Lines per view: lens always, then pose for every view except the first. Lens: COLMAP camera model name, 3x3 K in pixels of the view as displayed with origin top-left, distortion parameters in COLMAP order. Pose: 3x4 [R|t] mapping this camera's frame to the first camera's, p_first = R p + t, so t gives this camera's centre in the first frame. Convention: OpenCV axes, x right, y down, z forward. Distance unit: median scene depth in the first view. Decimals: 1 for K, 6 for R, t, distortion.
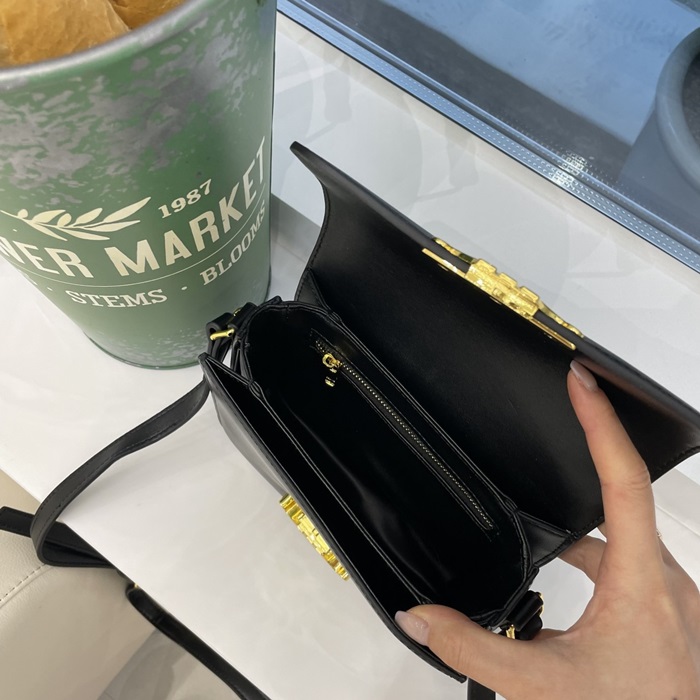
lens RADIAL K [[728.3, 0, 349.0], [0, 728.3, 354.6], [0, 0, 1]] dist [0.071021, -0.127366]
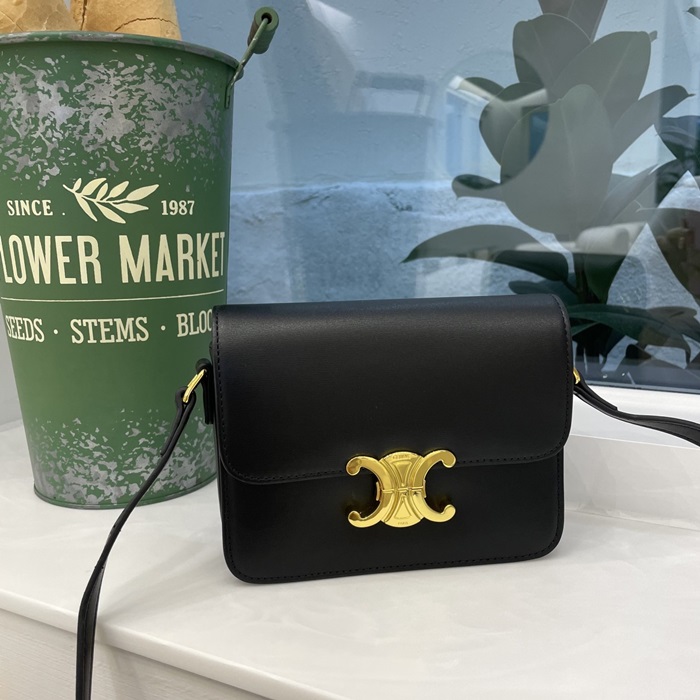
lens RADIAL K [[726.2, 0, 350.0], [0, 726.2, 350.0], [0, 0, 1]] dist [0.076994, -0.115321]
pose [[0.983173, -0.081324, 0.163577, -0.132284], [0.181989, 0.513665, -0.838468, 1.250830], [-0.015836, 0.854128, 0.519822, 0.409543]]
